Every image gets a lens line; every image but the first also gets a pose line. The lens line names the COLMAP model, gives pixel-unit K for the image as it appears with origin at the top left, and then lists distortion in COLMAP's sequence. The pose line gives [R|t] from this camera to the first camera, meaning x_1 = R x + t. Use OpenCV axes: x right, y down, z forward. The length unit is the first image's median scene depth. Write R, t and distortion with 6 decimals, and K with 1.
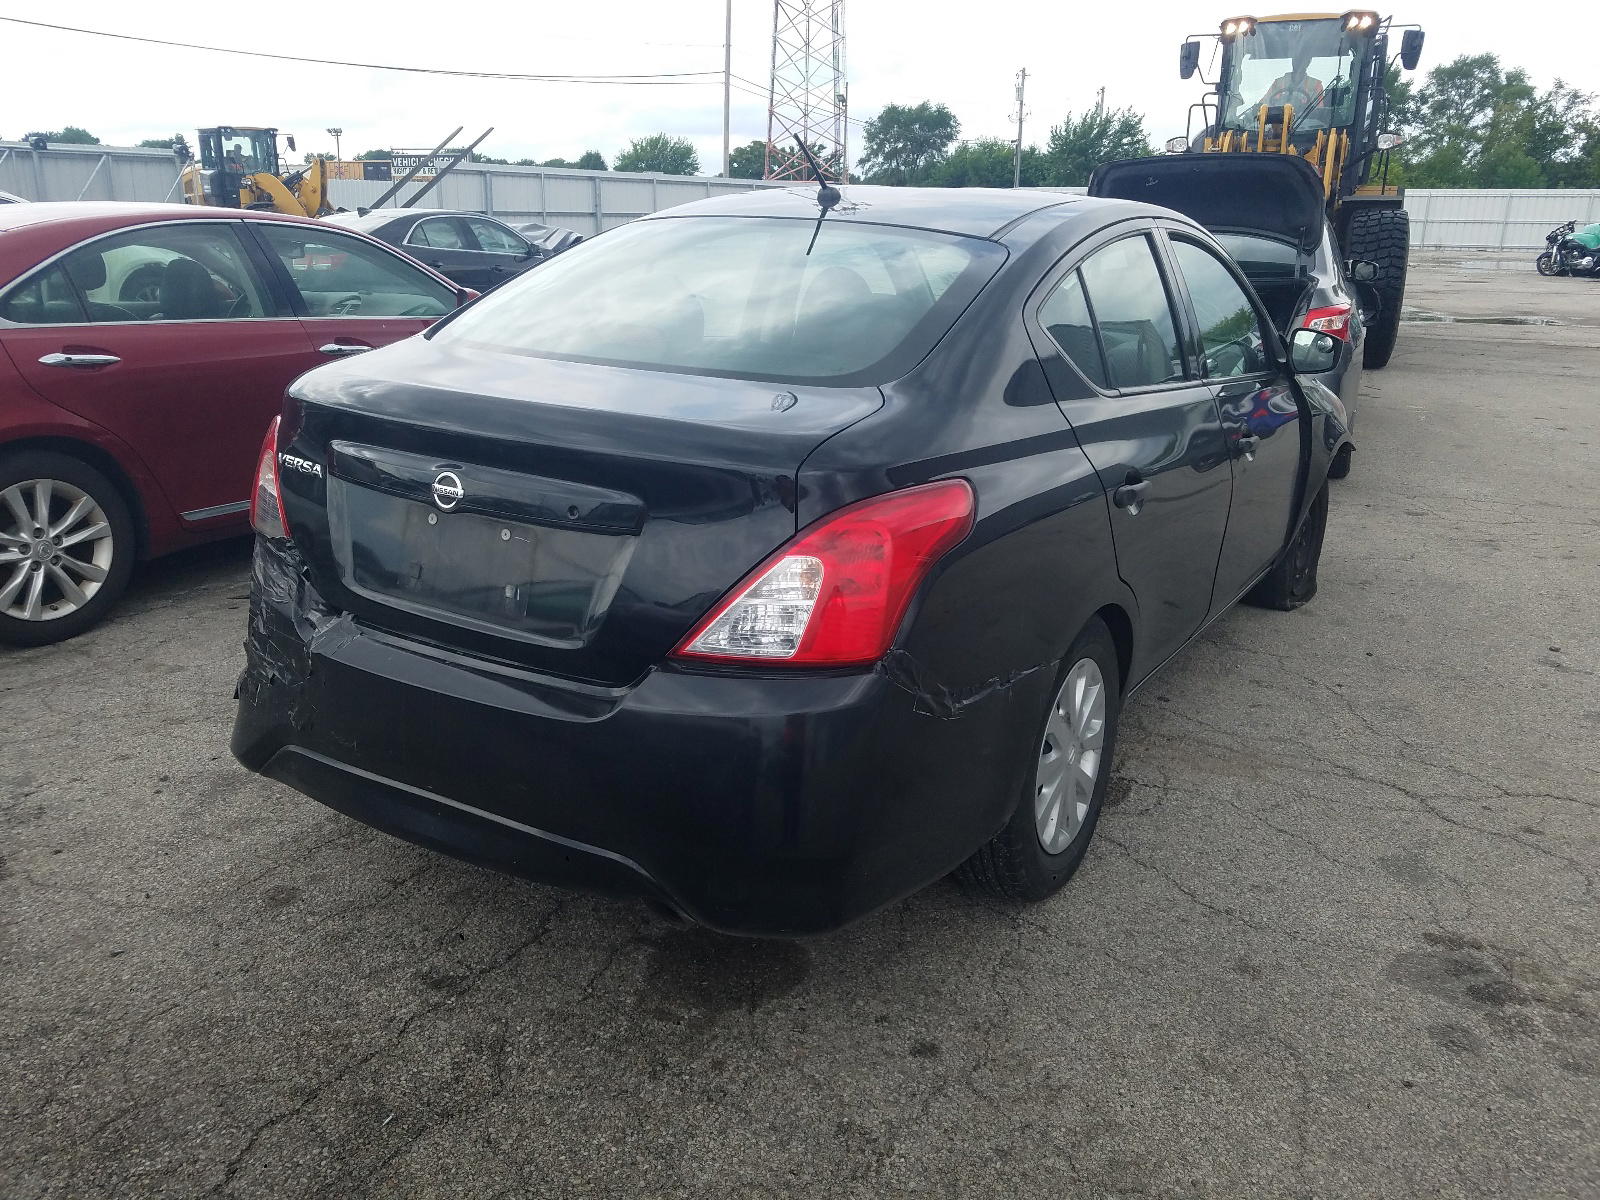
lens RADIAL K [[1275.0, 0, 793.0], [0, 1275.0, 603.2], [0, 0, 1]] dist [-0.013894, 0.018530]
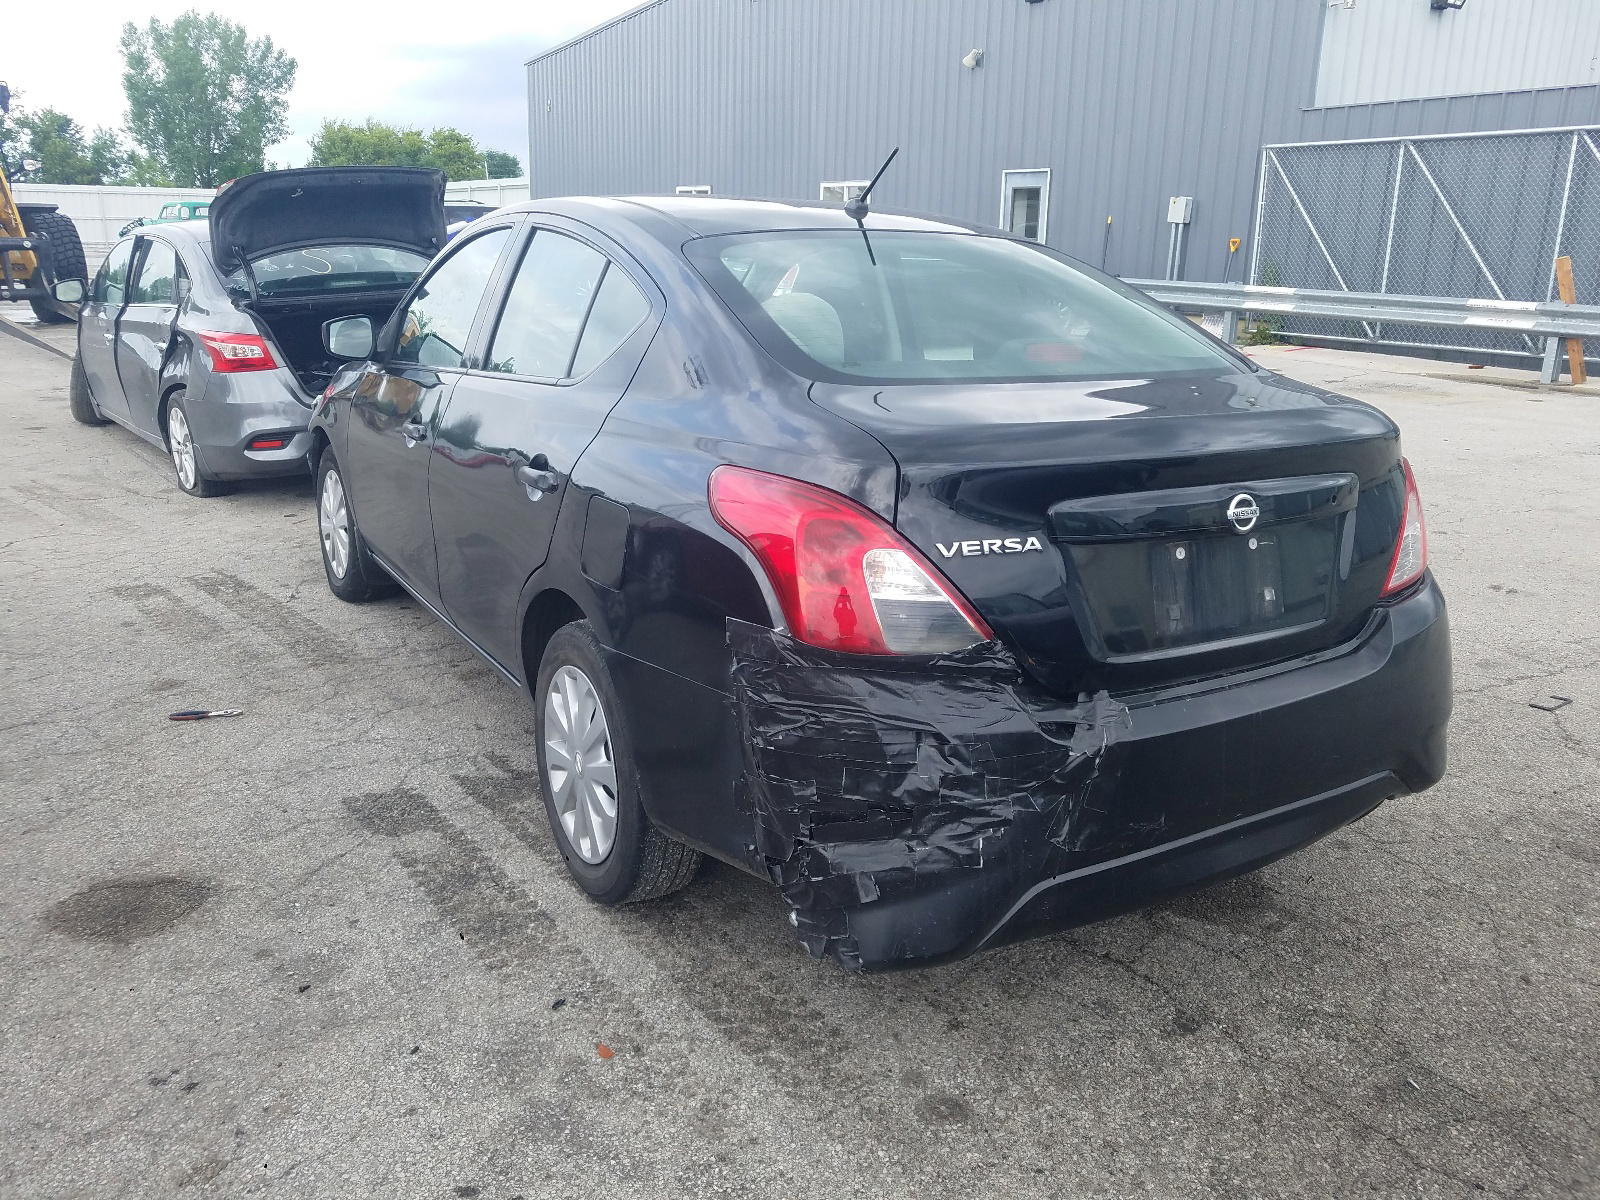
lens RADIAL K [[1275.0, 0, 795.4], [0, 1275.0, 593.9], [0, 0, 1]] dist [-0.013894, 0.018530]
pose [[0.446662, -0.248756, 0.859426, -1.087917], [0.250208, 0.956975, 0.146953, -0.218738], [-0.859005, 0.149397, 0.489685, 0.685863]]
